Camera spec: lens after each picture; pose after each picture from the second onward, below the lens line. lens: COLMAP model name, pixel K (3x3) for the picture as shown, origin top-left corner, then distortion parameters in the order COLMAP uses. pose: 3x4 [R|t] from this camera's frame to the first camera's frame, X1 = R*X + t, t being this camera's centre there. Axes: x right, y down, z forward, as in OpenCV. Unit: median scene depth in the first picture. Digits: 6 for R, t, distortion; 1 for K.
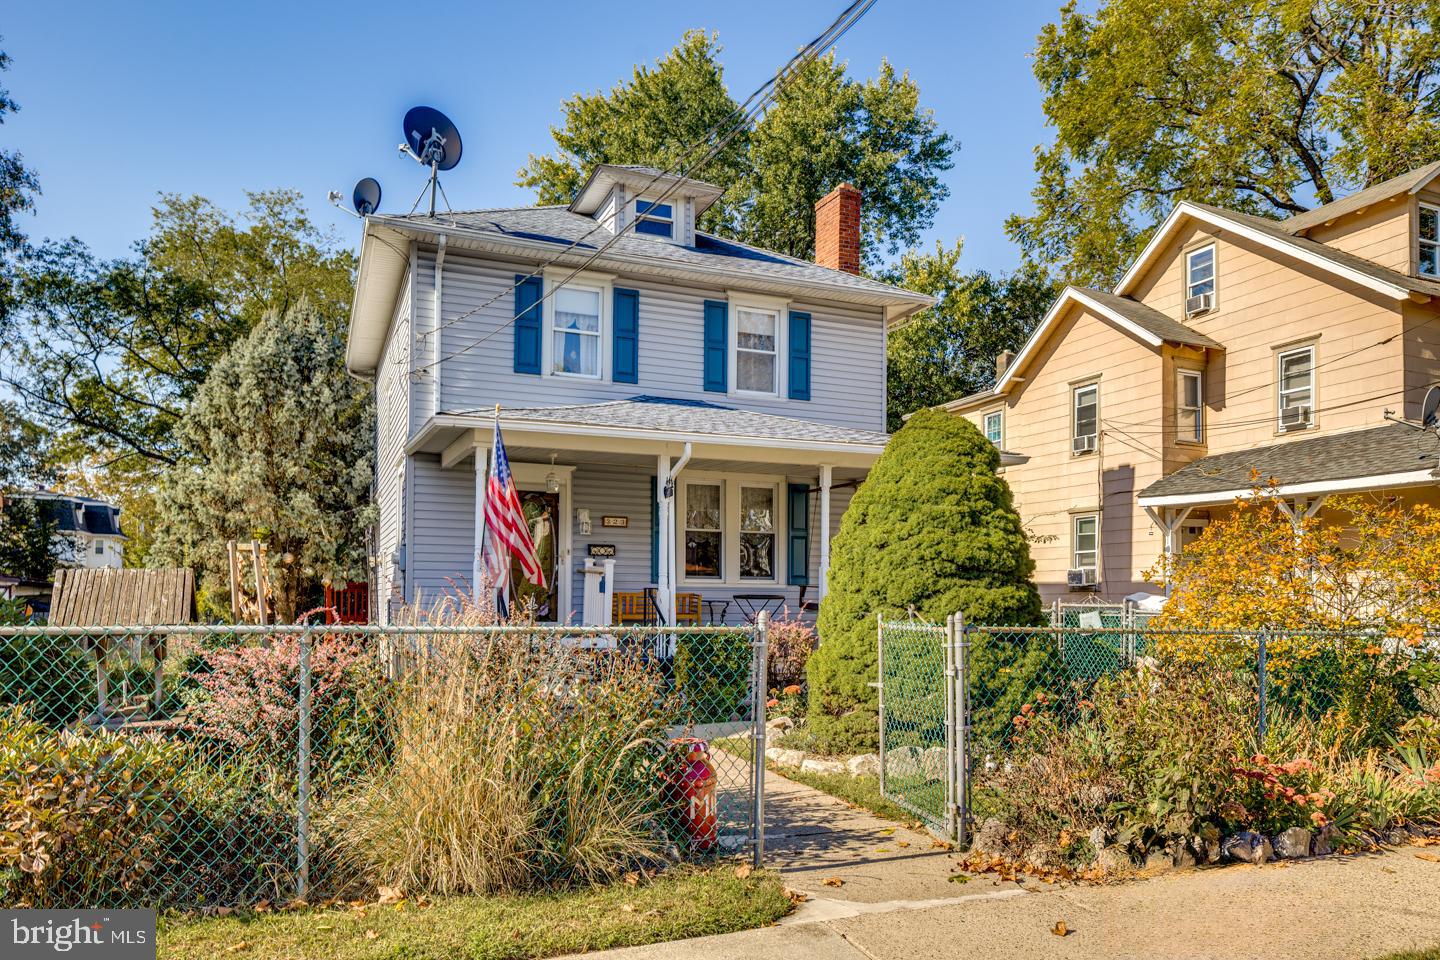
lens RADIAL K [[1120.4, 0, 716.7], [0, 1120.4, 539.1], [0, 0, 1]] dist [-0.053676, 0.003322]
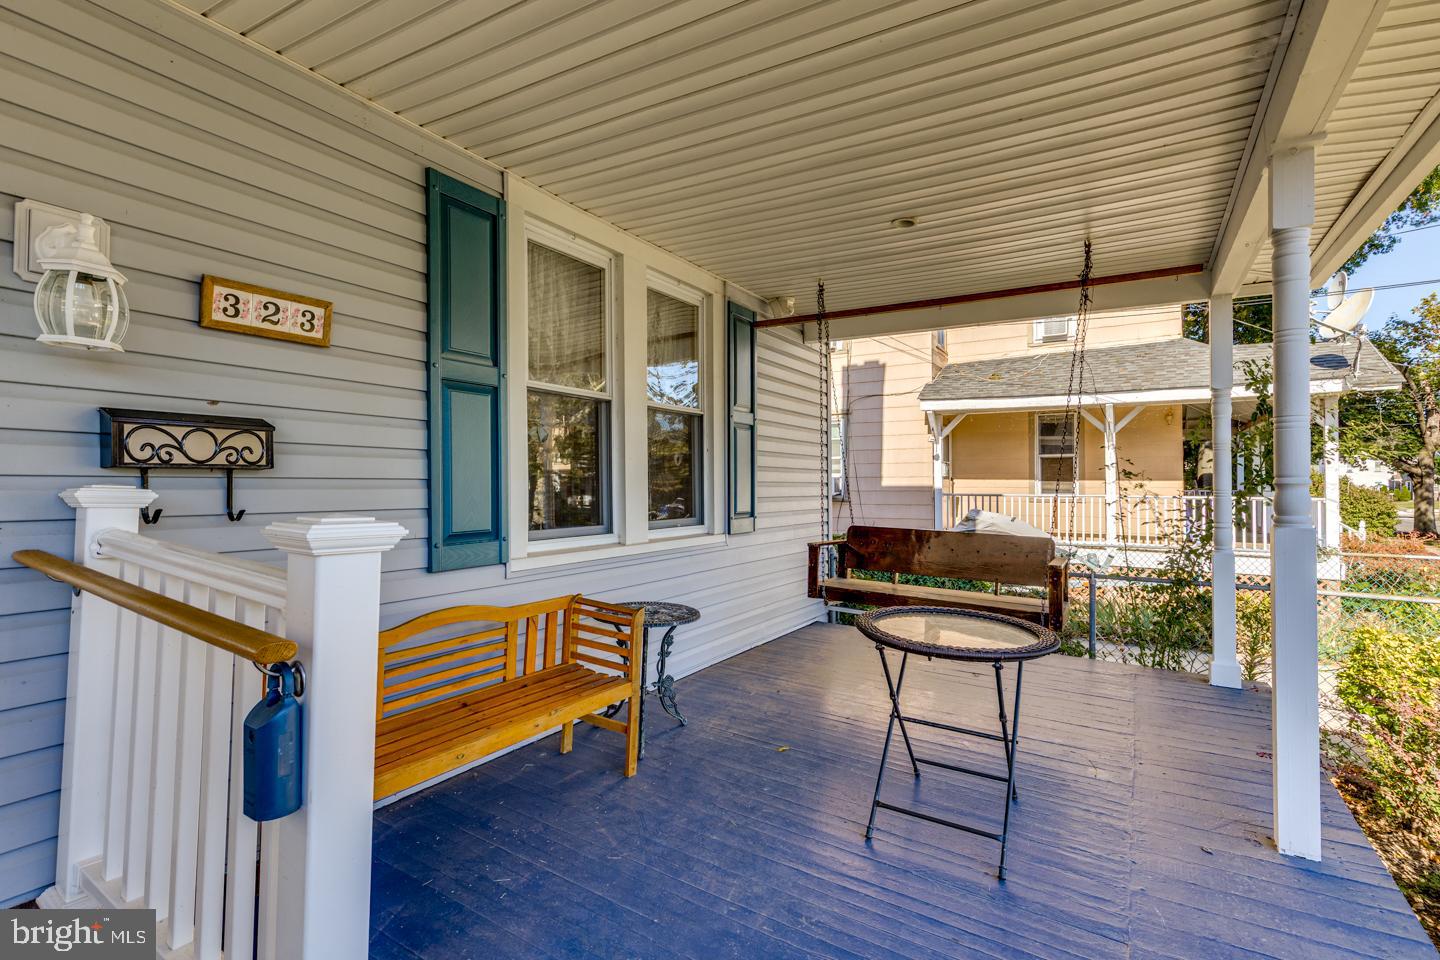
lens RADIAL K [[698.2, 0, 743.5], [0, 698.2, 474.6], [0, 0, 1]] dist [0.002432, 0.000539]
pose [[0.813152, 0.001225, 0.582051, -0.087382], [-0.026992, 0.999001, 0.035608, 0.007927], [-0.581426, -0.044666, 0.812373, 0.767516]]
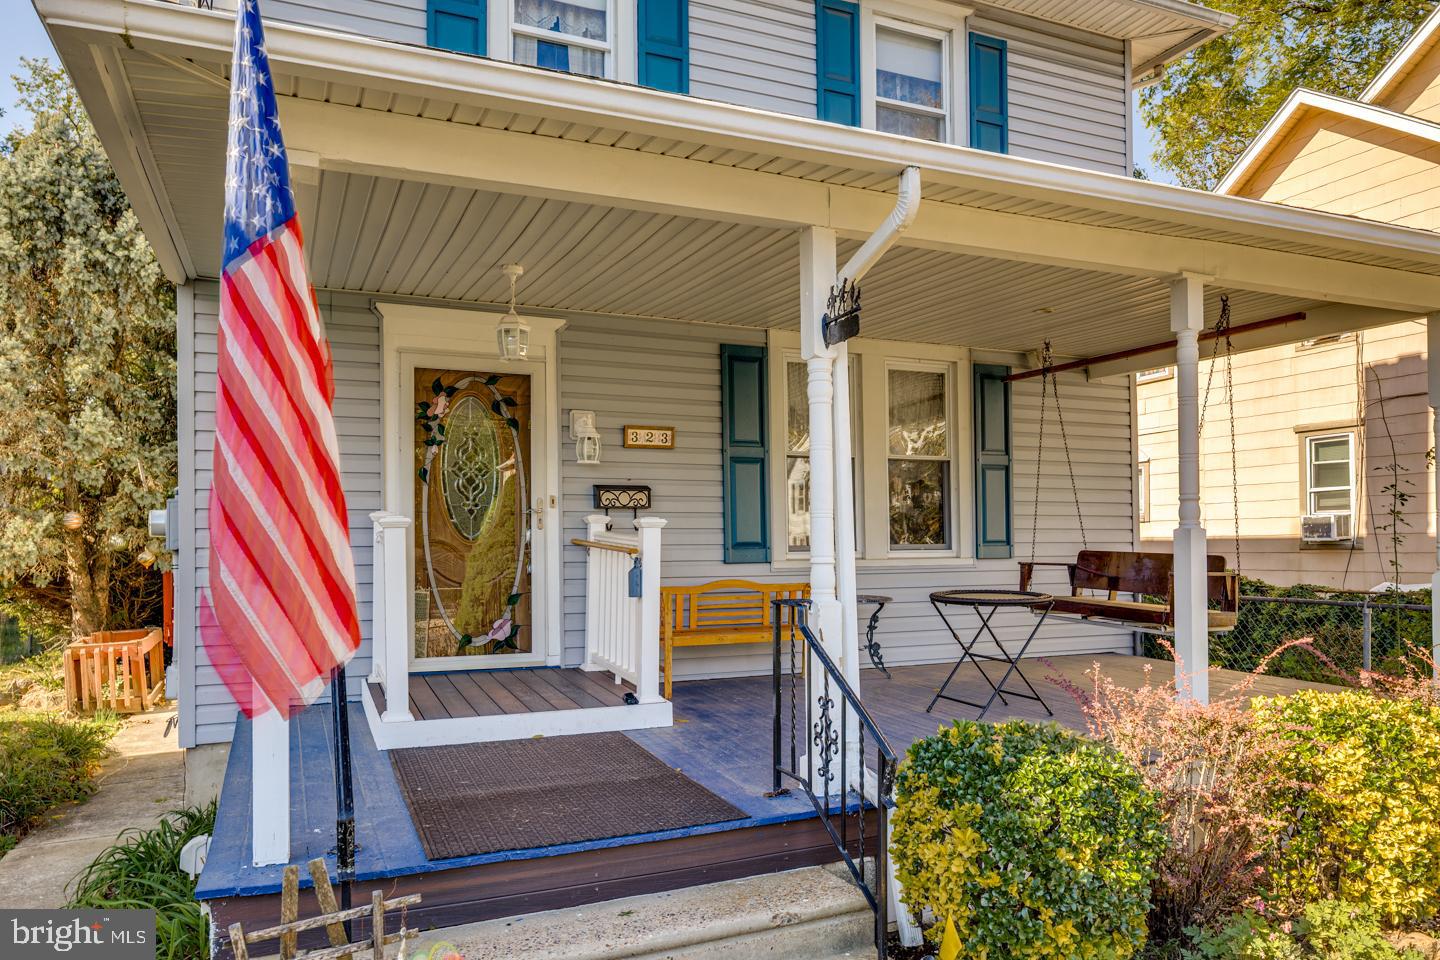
lens RADIAL K [[1128.6, 0, 720.0], [0, 1128.6, 480.0], [0, 0, 1]] dist [-0.010157, 0.010021]
pose [[0.999679, -0.016609, 0.019156, -0.064338], [0.016734, 0.999840, -0.006398, 0.005890], [-0.019046, 0.006716, 0.999796, 0.474695]]
